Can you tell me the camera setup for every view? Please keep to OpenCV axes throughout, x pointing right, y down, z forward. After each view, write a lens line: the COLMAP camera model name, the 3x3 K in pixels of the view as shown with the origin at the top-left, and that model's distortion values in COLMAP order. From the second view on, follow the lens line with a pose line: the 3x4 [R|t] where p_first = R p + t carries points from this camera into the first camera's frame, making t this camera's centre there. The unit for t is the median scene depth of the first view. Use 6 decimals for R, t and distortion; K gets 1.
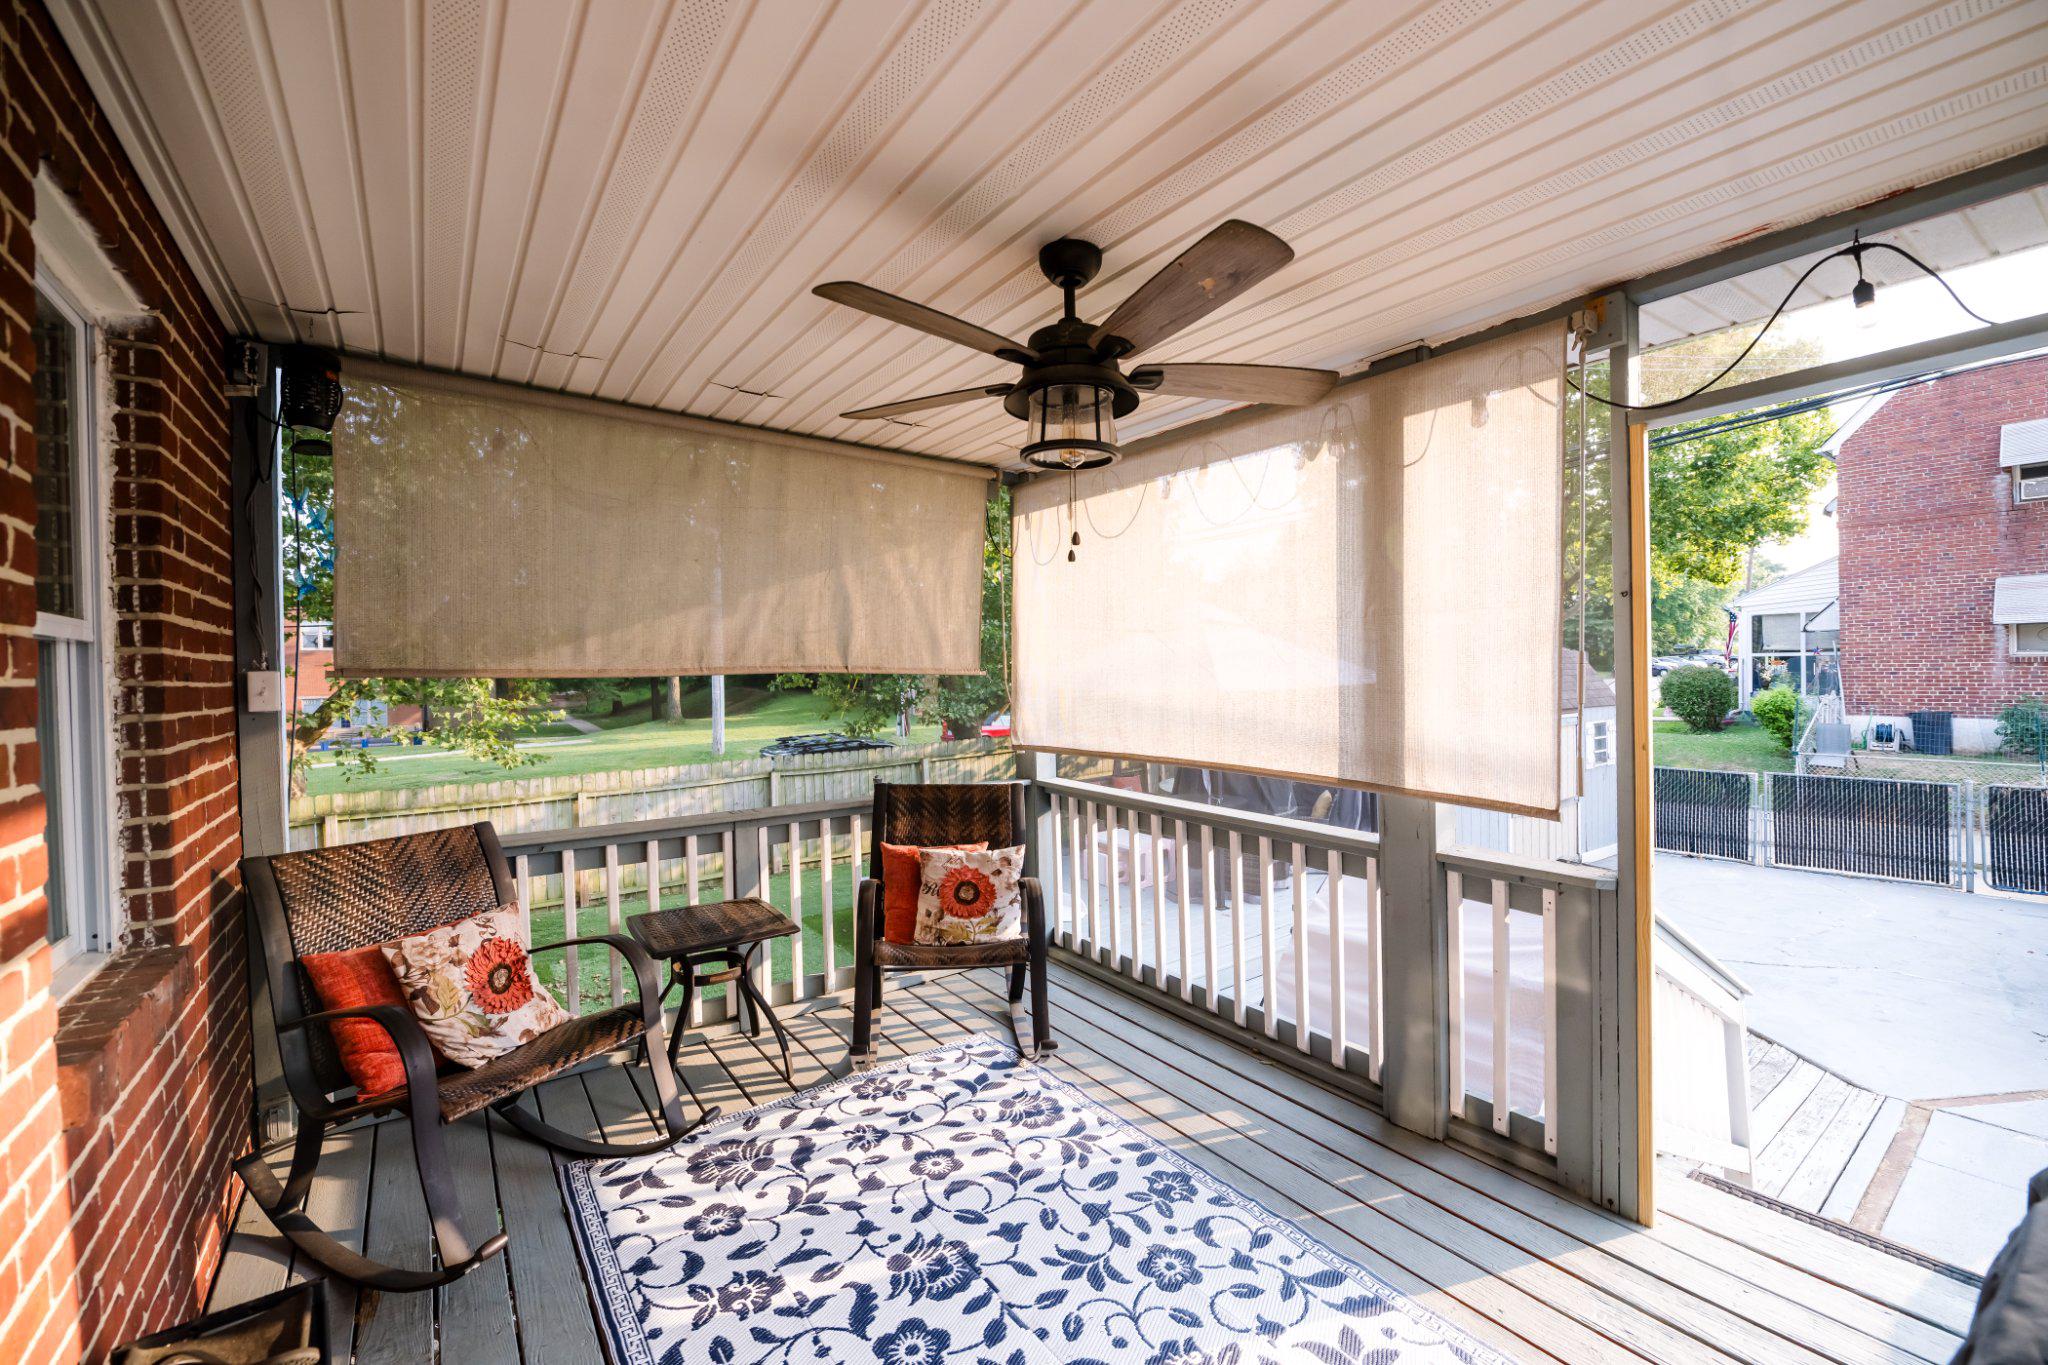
lens RADIAL K [[836.5, 0, 1050.0], [0, 836.5, 682.3], [0, 0, 1]] dist [-0.013054, -0.003674]
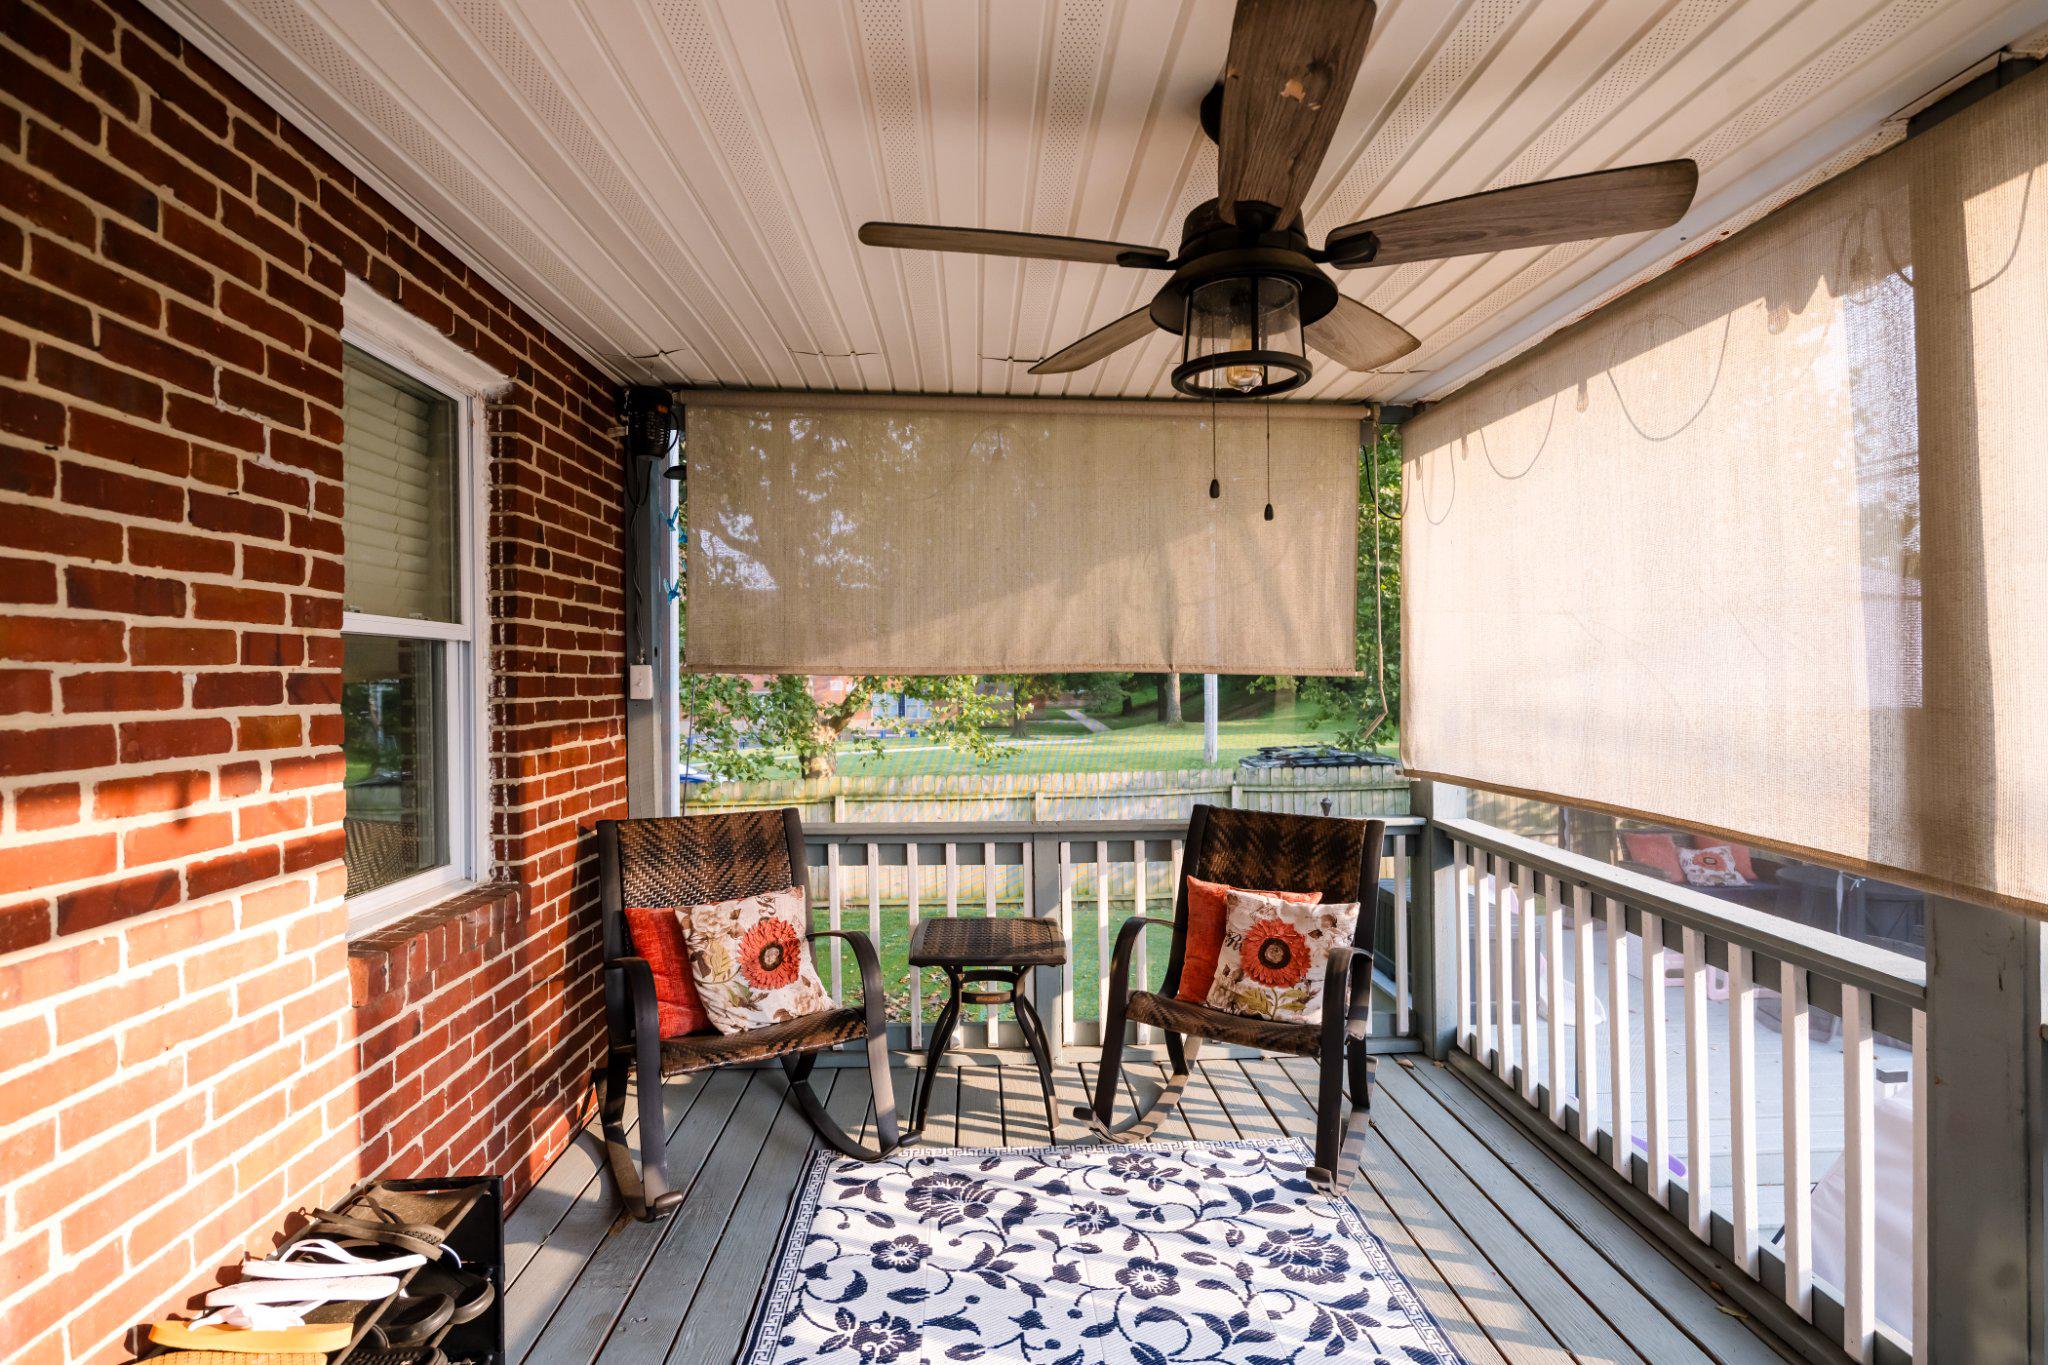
lens RADIAL K [[976.5, 0, 1024.0], [0, 976.5, 682.5], [0, 0, 1]] dist [-0.012966, -0.000606]
pose [[0.822700, 0.013628, -0.568313, 0.285002], [-0.014706, 0.999888, 0.002687, -0.000385], [0.568286, 0.006147, 0.822808, 0.148383]]
